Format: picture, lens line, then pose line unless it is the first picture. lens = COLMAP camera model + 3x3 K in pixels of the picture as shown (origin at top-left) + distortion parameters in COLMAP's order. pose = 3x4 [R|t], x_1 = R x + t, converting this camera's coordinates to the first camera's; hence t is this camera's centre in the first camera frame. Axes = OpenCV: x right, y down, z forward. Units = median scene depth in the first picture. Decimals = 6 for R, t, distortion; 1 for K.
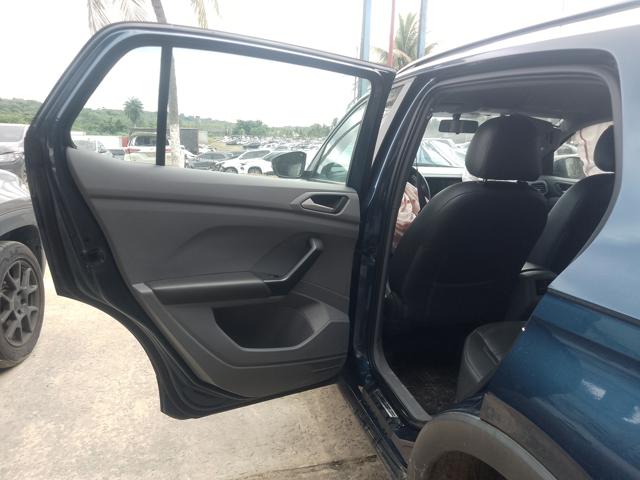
lens RADIAL K [[474.9, 0, 326.1], [0, 474.9, 236.1], [0, 0, 1]] dist [0.036969, -0.025206]
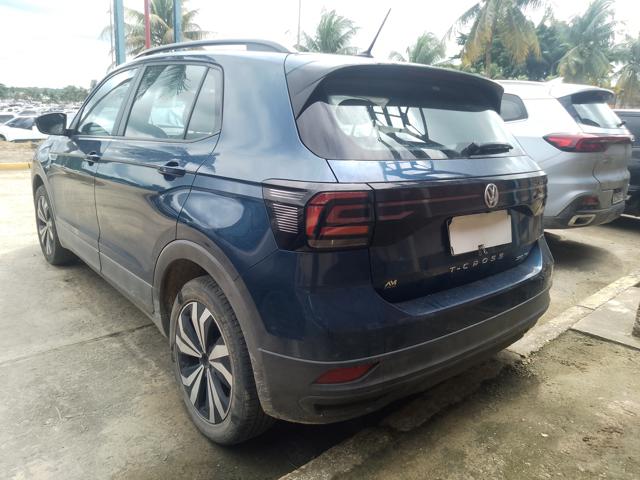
lens RADIAL K [[474.9, 0, 313.8], [0, 474.9, 240.5], [0, 0, 1]] dist [0.036969, -0.025206]
pose [[0.908289, -0.090270, 0.408489, 0.003266], [0.060971, 0.994580, 0.084216, 0.083797], [-0.413877, -0.051586, 0.908870, -0.409651]]
